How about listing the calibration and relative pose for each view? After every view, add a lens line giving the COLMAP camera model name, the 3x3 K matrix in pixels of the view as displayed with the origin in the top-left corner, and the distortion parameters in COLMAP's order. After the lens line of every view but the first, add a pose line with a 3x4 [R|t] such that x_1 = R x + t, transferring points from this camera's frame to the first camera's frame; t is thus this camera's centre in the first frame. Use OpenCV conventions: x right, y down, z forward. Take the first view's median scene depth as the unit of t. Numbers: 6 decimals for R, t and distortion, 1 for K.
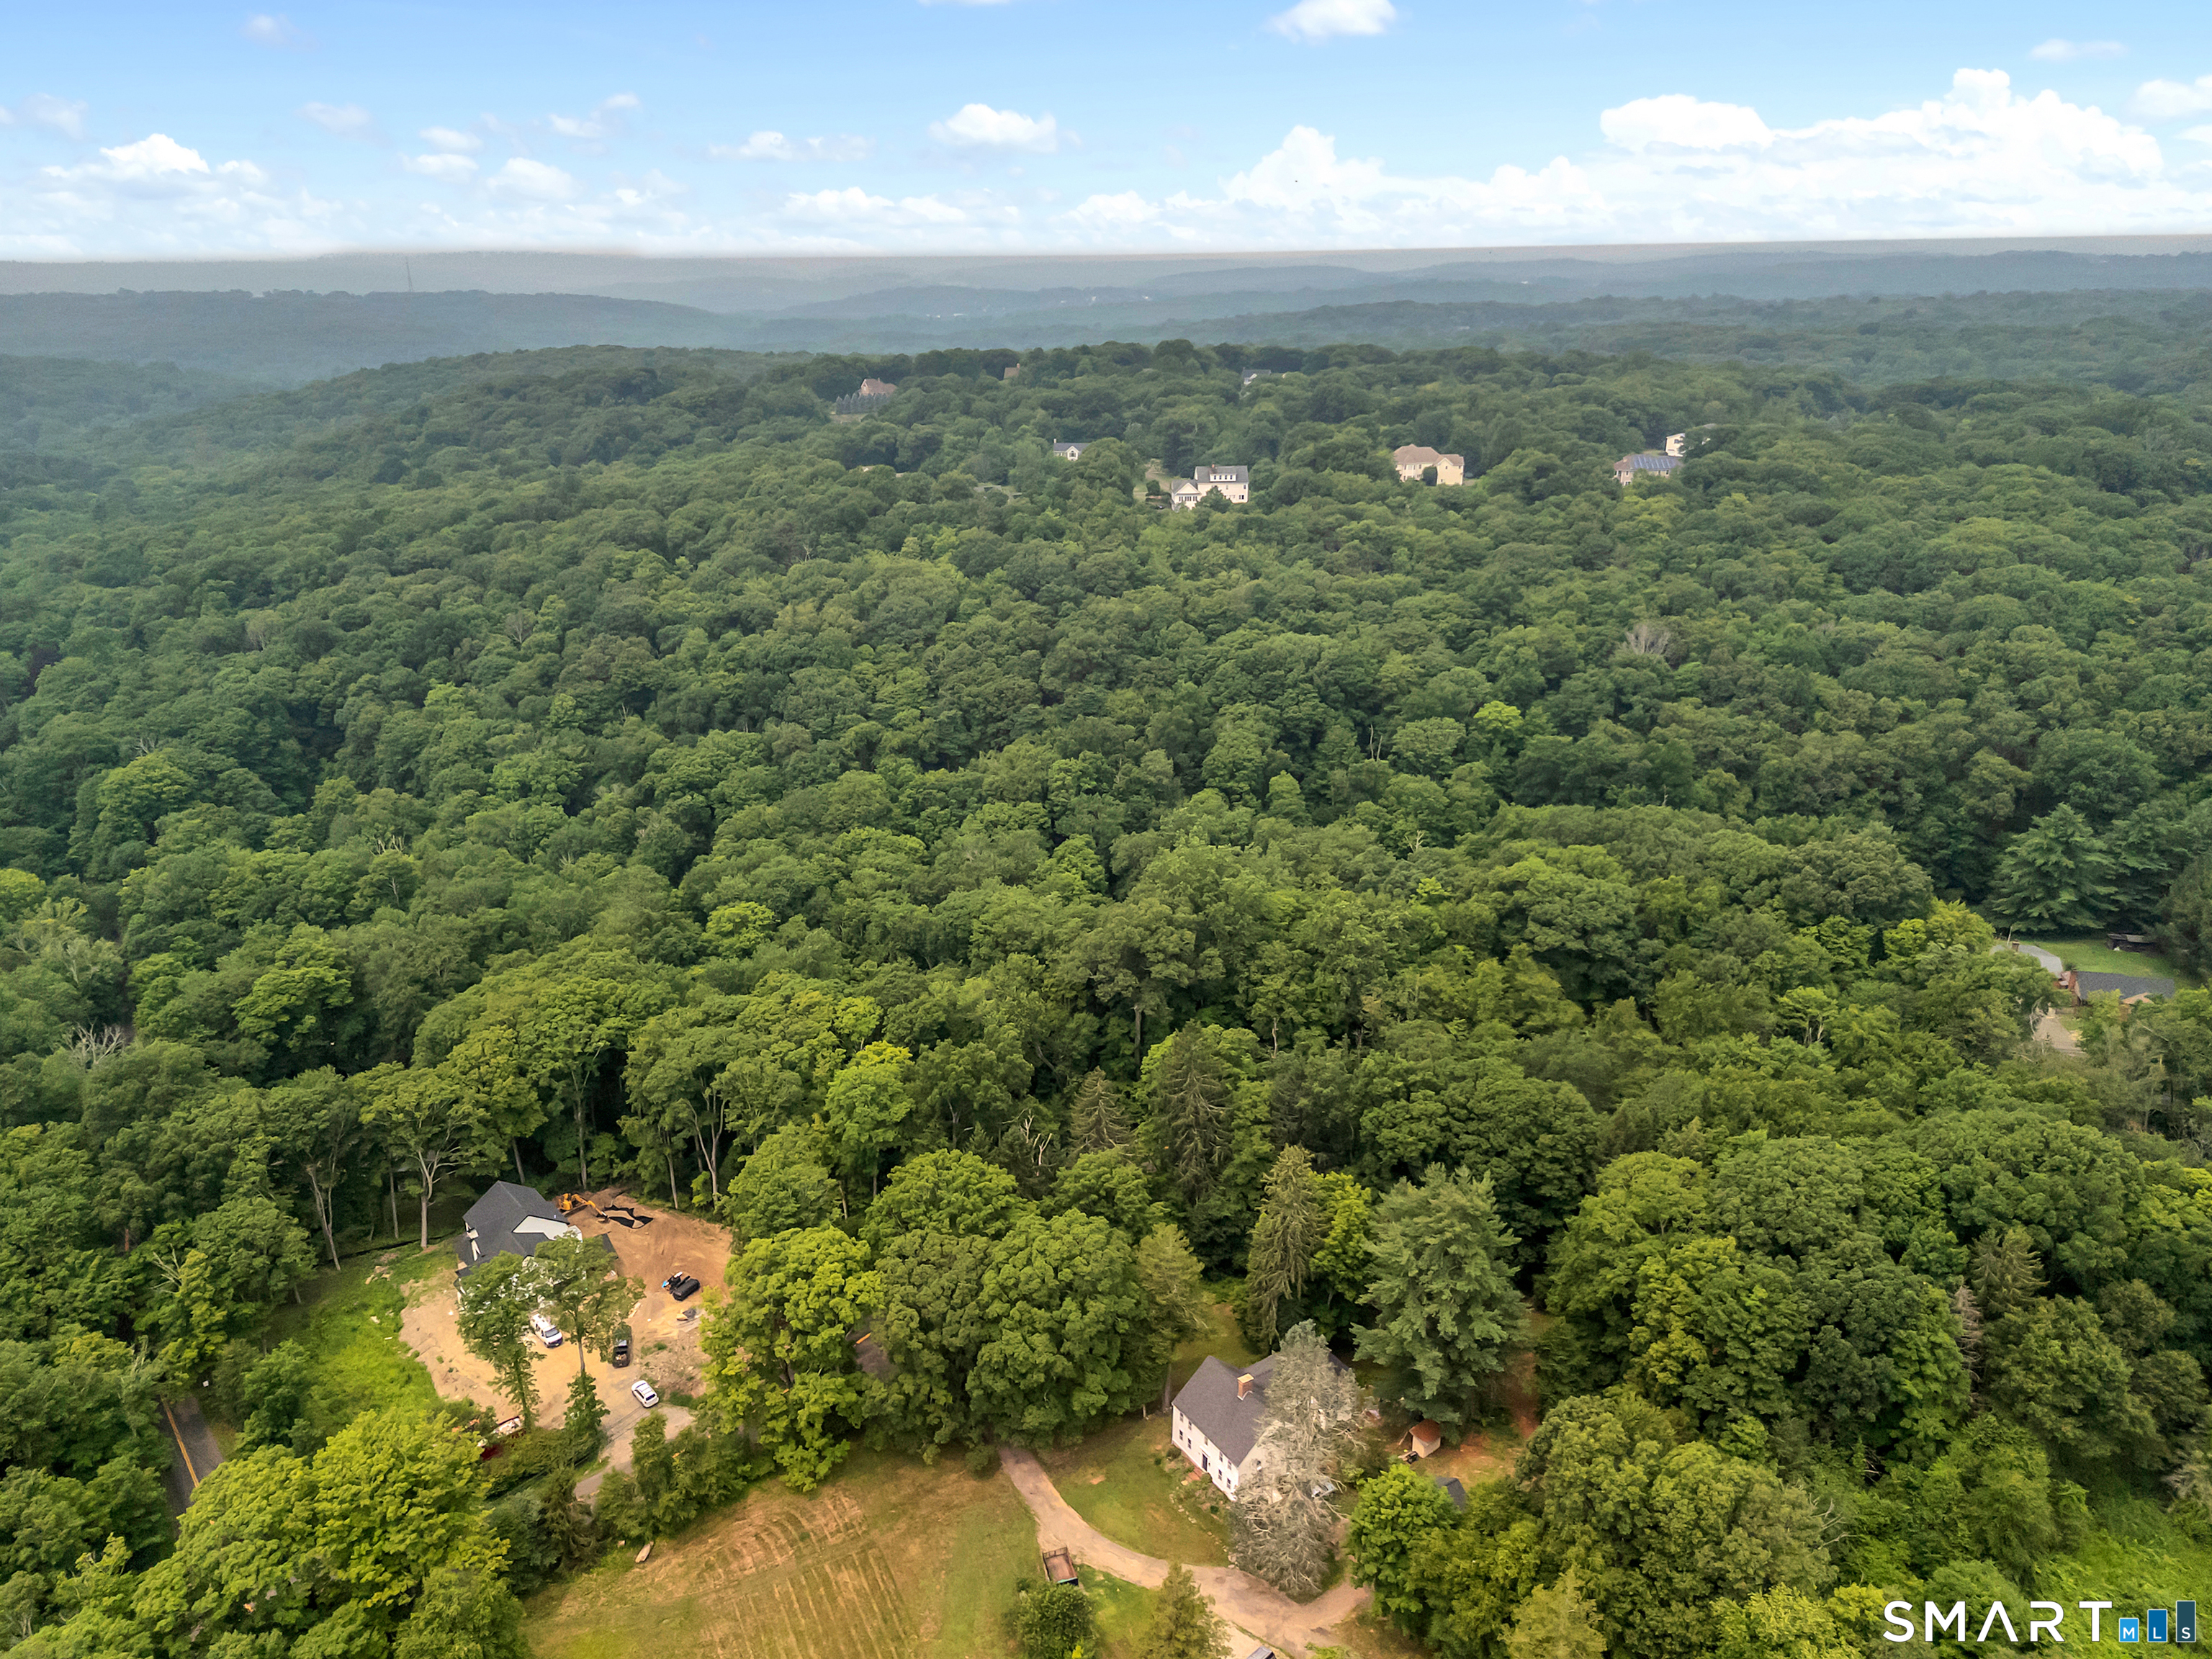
lens RADIAL K [[1636.9, 0, 1111.0], [0, 1636.9, 831.1], [0, 0, 1]] dist [0.078804, -0.074571]
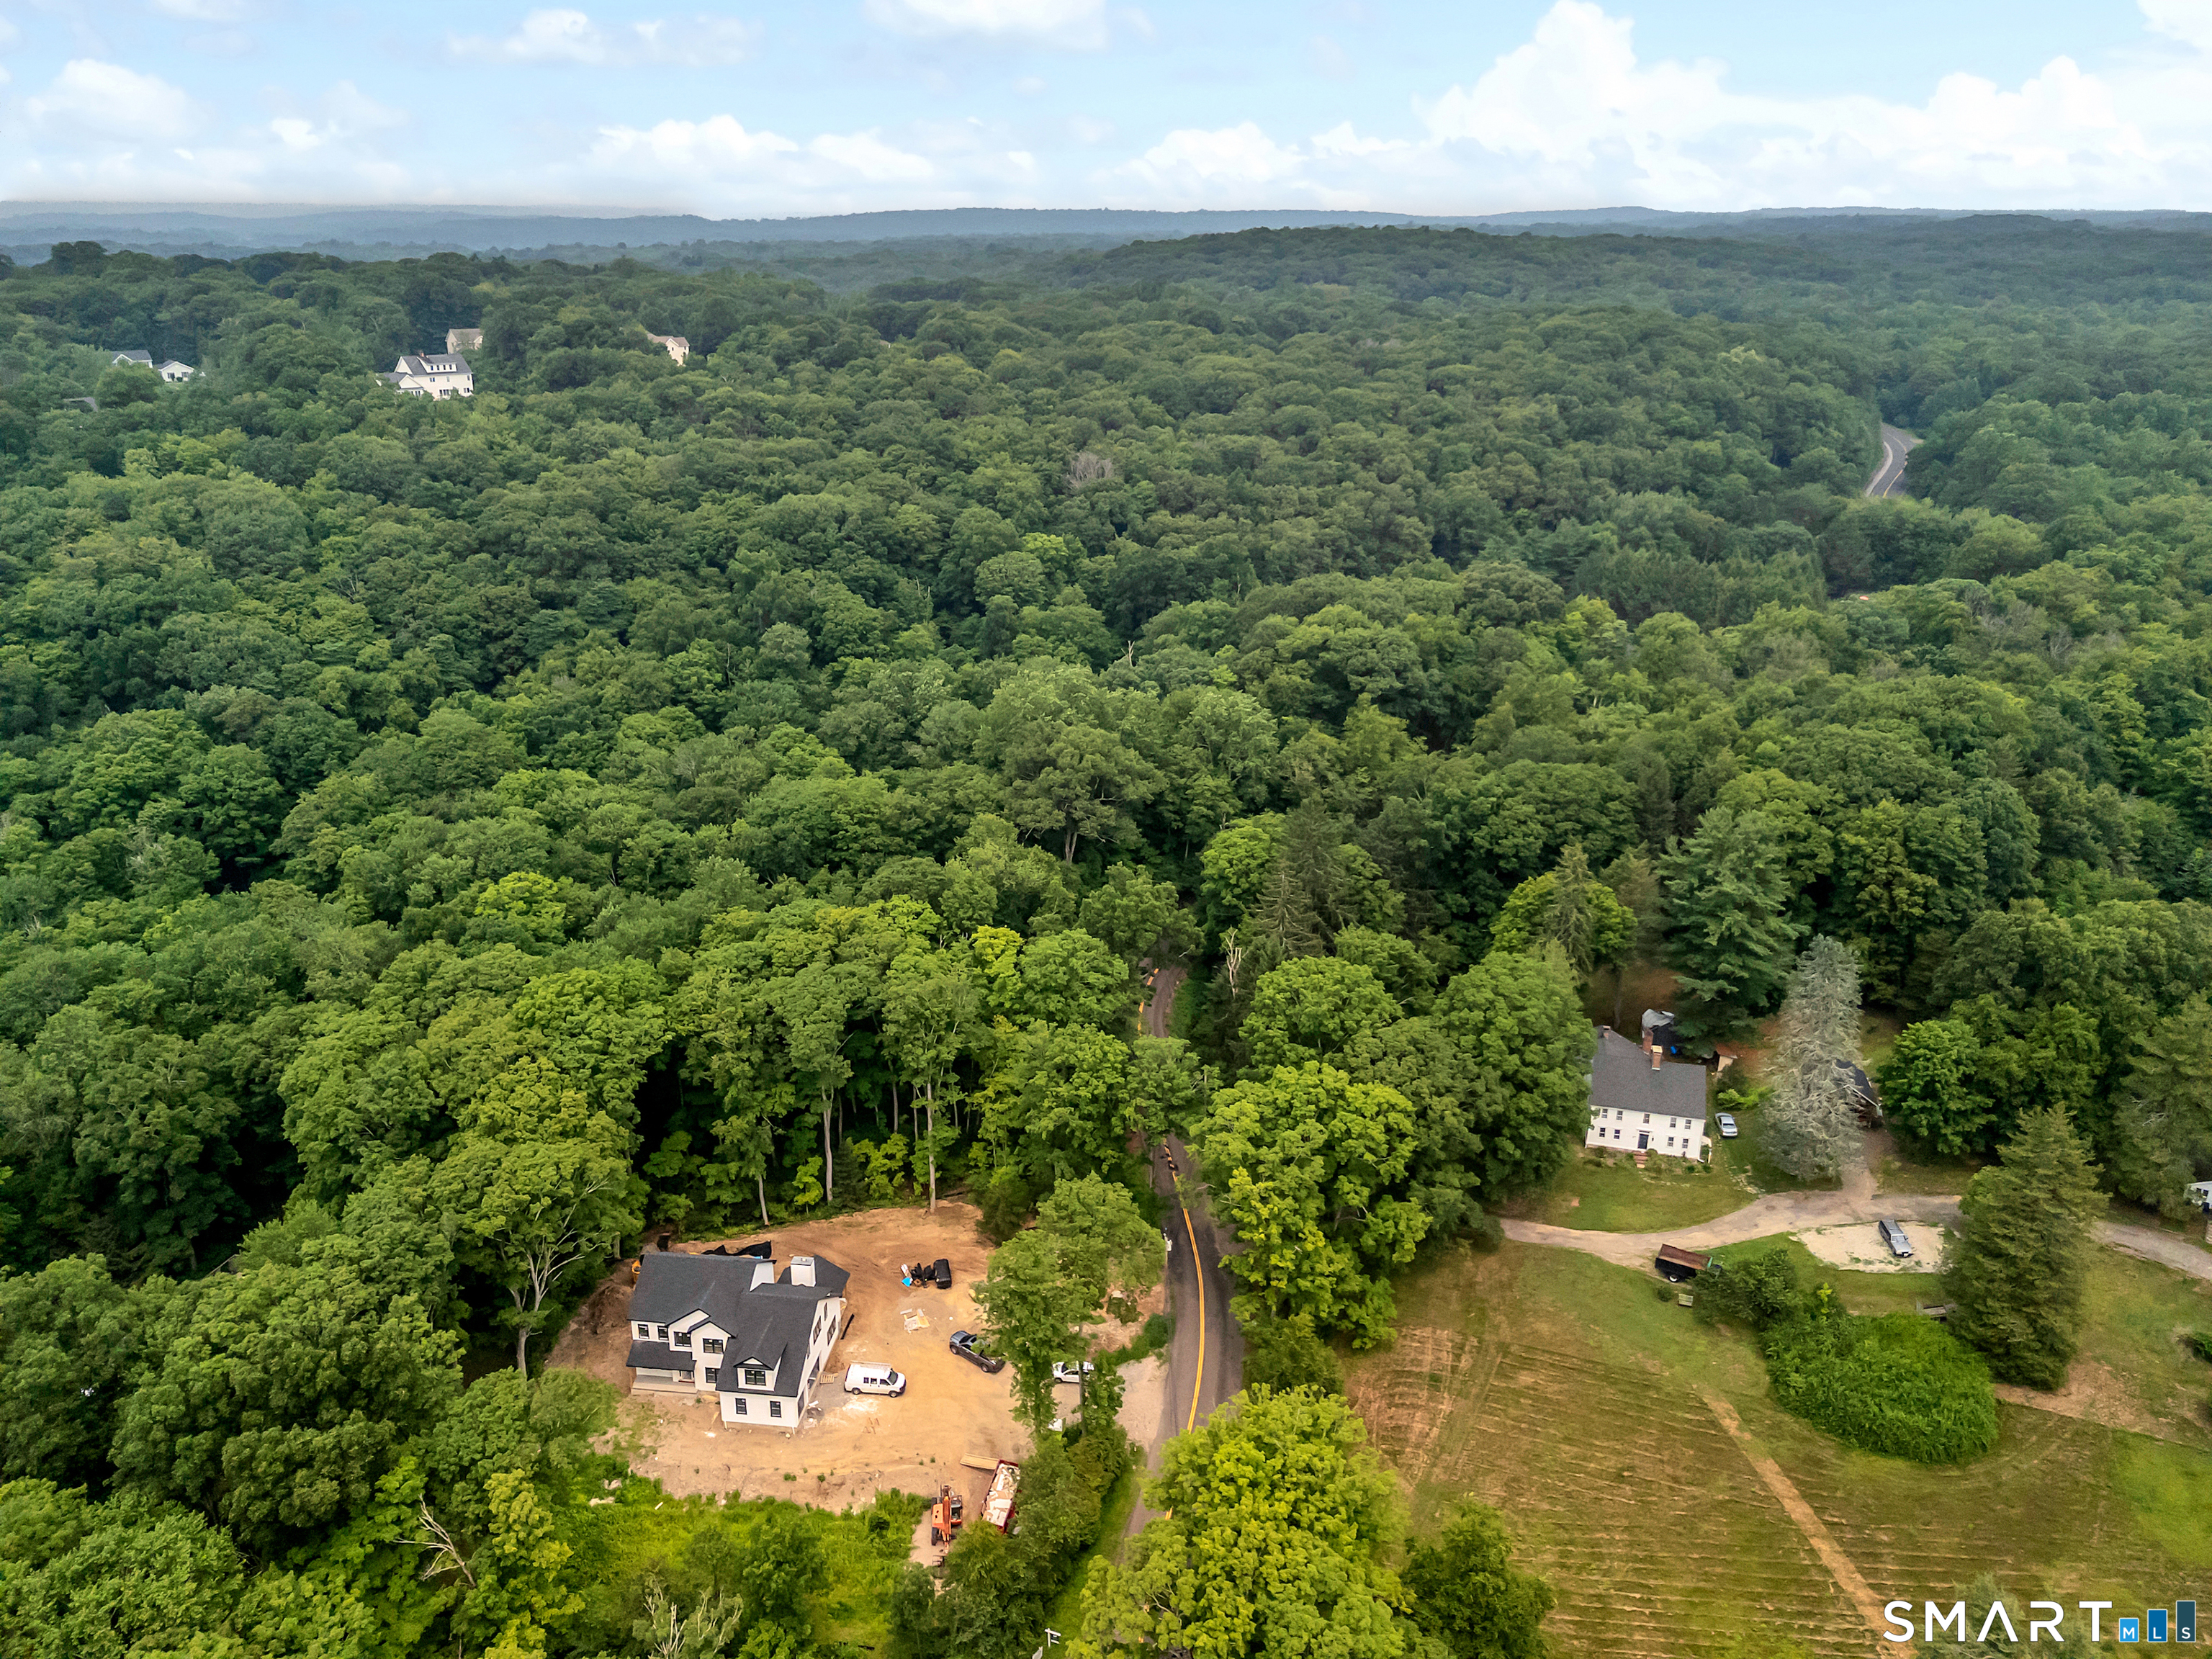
lens RADIAL K [[1621.2, 0, 1109.9], [0, 1621.2, 828.3], [0, 0, 1]] dist [0.081595, -0.081720]
pose [[0.722365, -0.231334, 0.651669, -0.506073], [0.219617, 0.970342, 0.101016, 0.008591], [-0.655711, 0.070147, 0.751746, 0.270565]]
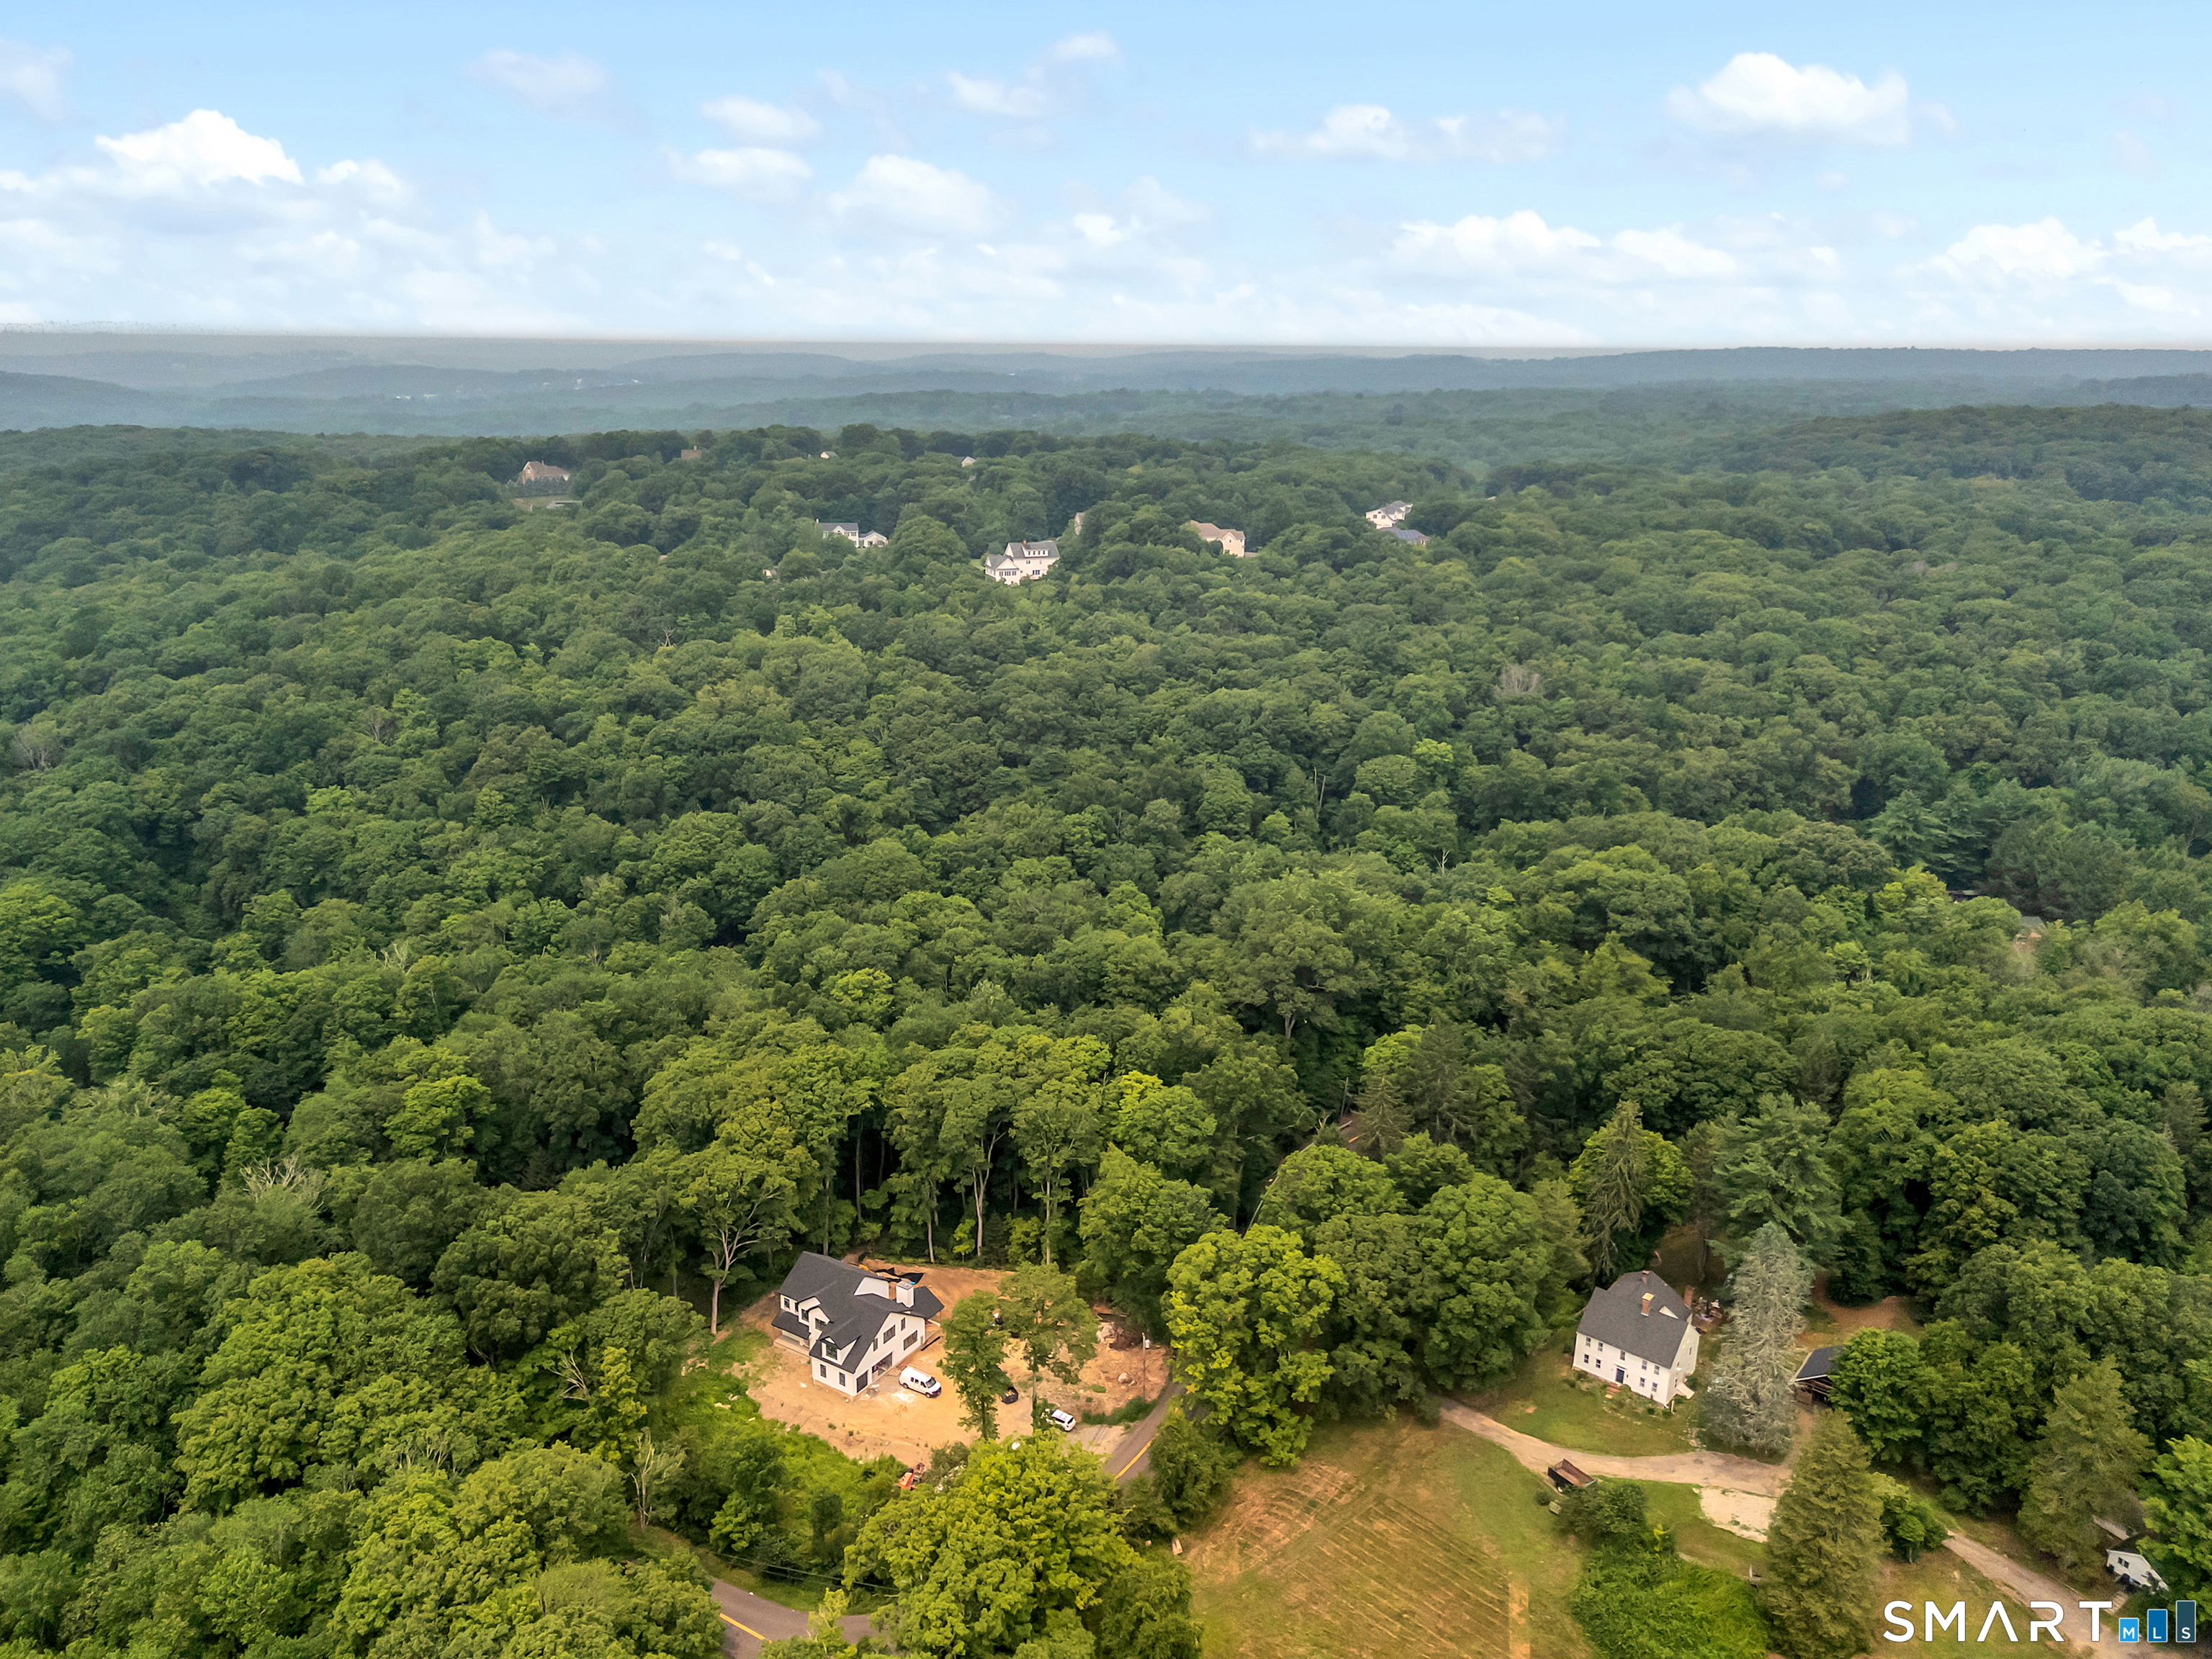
lens RADIAL K [[1650.5, 0, 1107.1], [0, 1650.5, 823.0], [0, 0, 1]] dist [0.077013, -0.079976]
pose [[0.951752, -0.068388, 0.299149, -0.380153], [0.084673, 0.995532, -0.041803, 0.009262], [-0.294954, 0.065116, 0.953290, -0.021058]]
